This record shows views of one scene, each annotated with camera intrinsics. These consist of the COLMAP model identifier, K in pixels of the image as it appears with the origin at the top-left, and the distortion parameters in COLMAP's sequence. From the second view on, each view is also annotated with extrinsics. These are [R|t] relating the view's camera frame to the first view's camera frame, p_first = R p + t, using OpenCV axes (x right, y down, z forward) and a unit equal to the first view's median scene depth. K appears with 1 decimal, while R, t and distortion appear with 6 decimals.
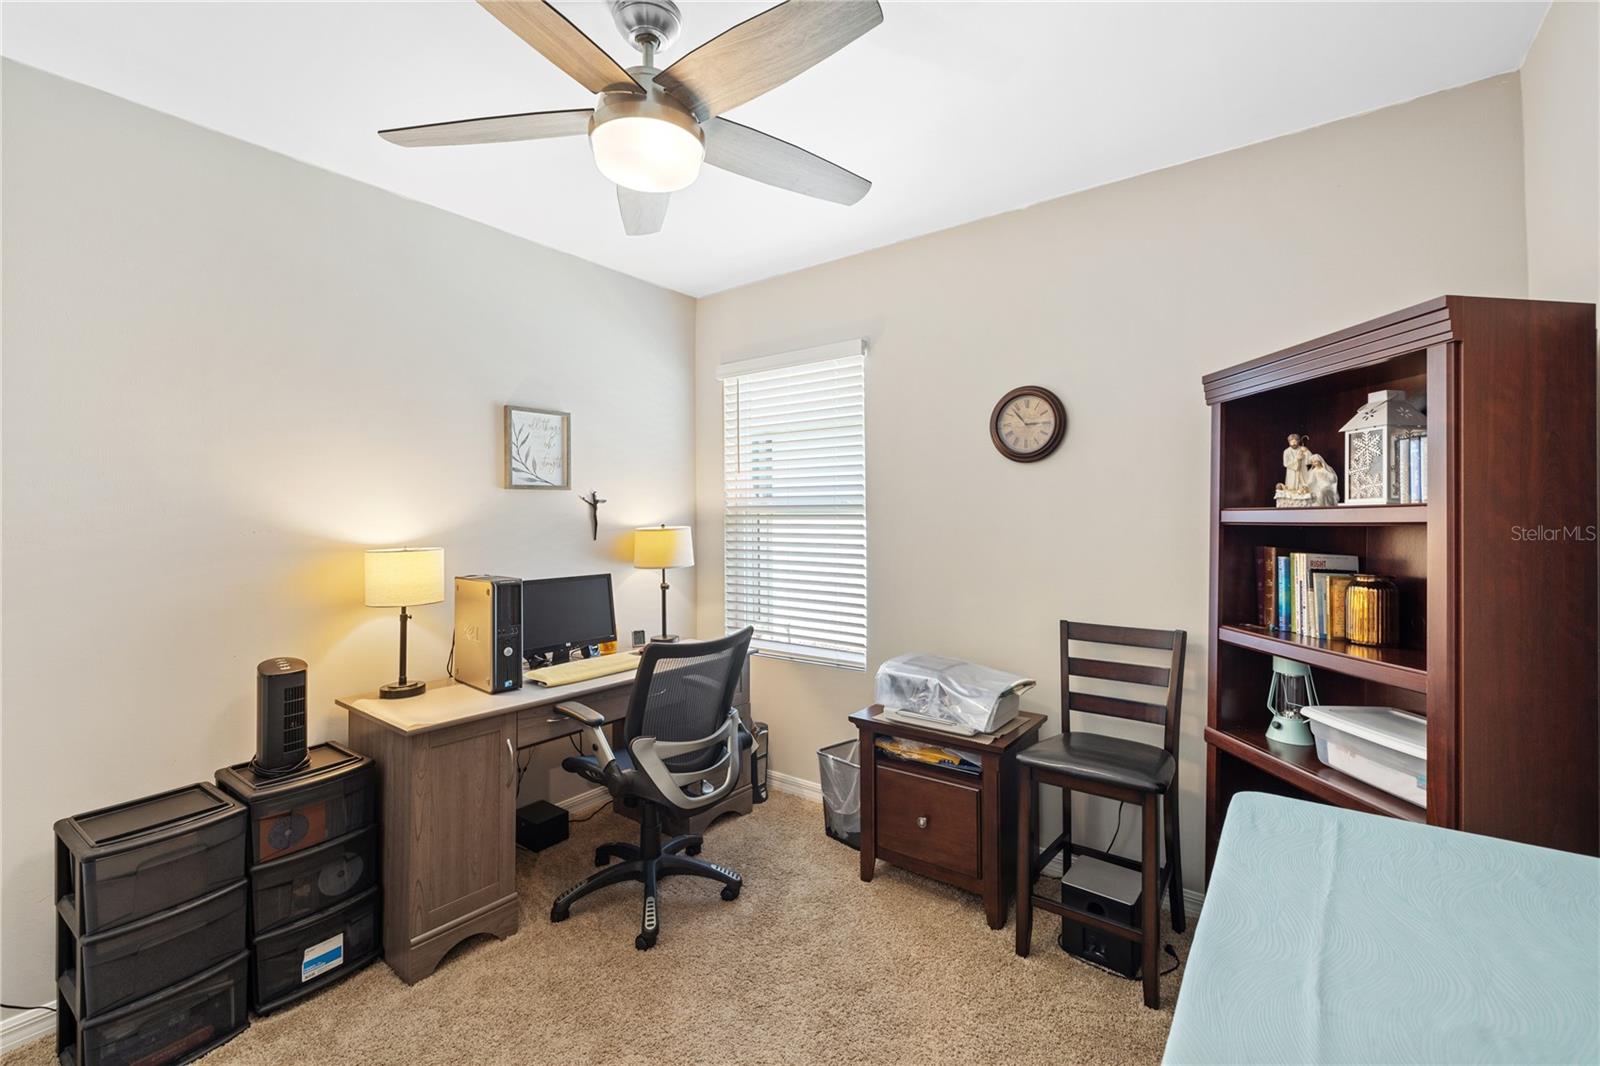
lens RADIAL K [[669.9, 0, 802.7], [0, 669.9, 517.9], [0, 0, 1]] dist [0.002549, 0.000111]
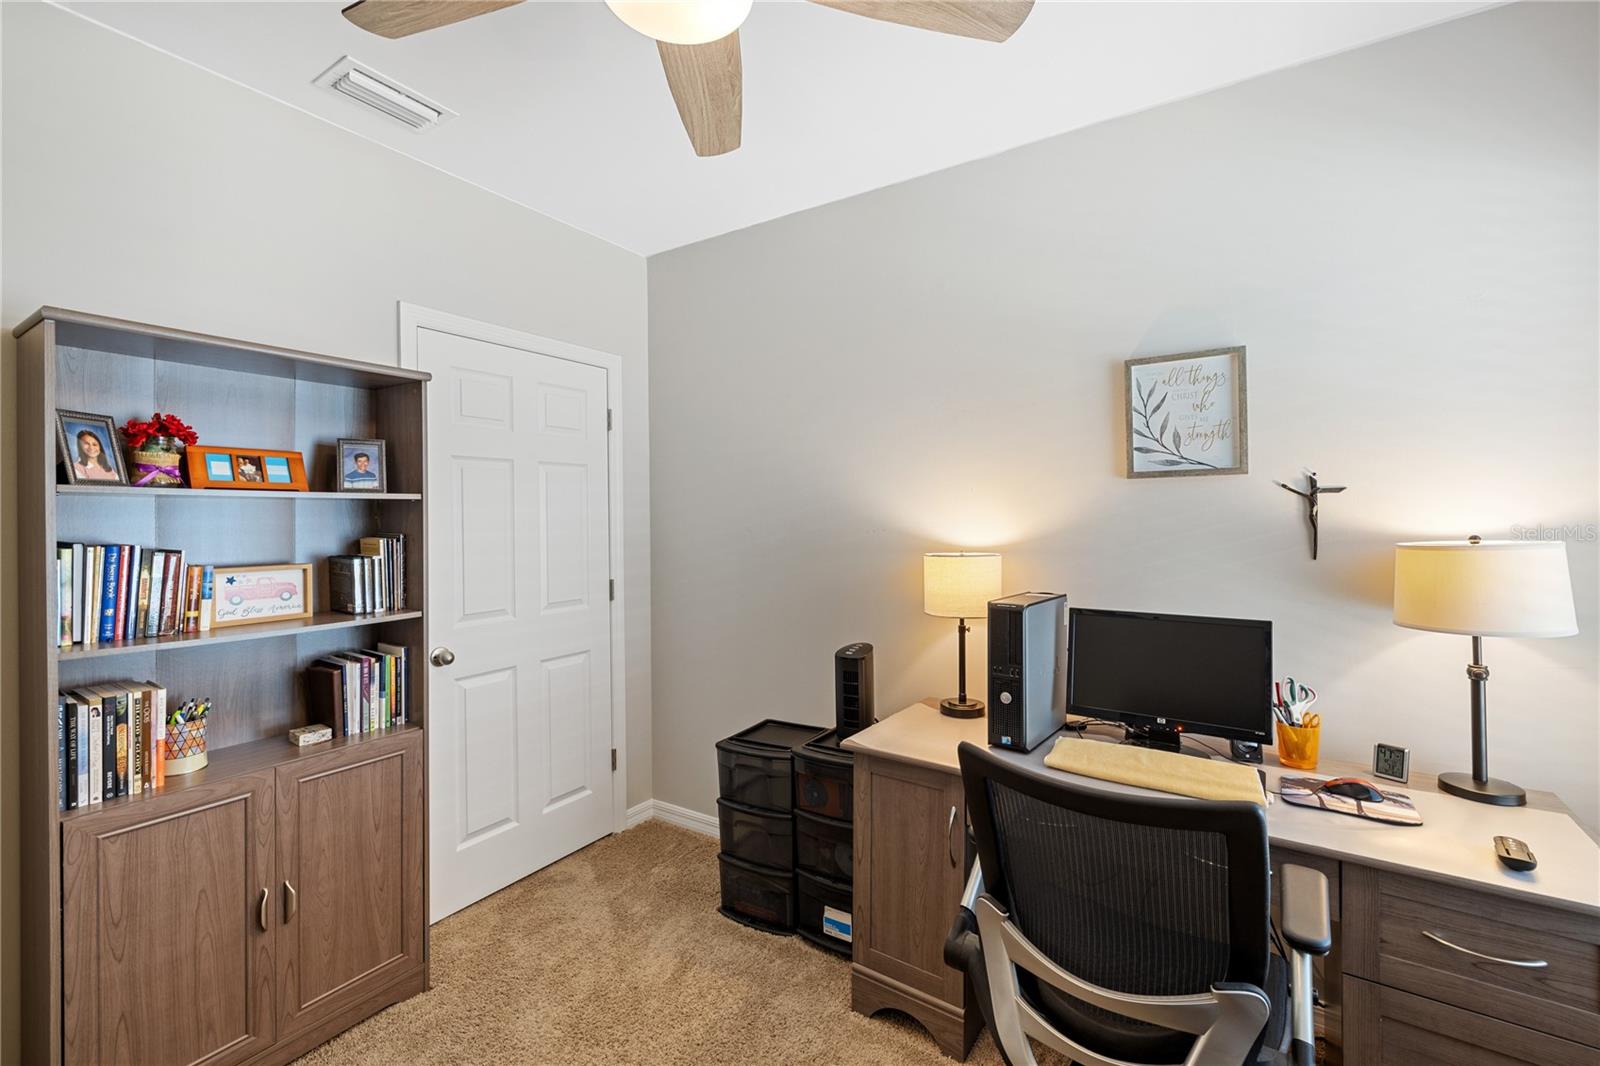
lens RADIAL K [[669.9, 0, 795.7], [0, 669.9, 535.8], [0, 0, 1]] dist [0.002549, 0.000111]
pose [[0.078029, 0.027571, -0.996570, 0.236901], [-0.000994, 0.999619, 0.027578, -0.002104], [0.996951, -0.001161, 0.078027, 0.585591]]
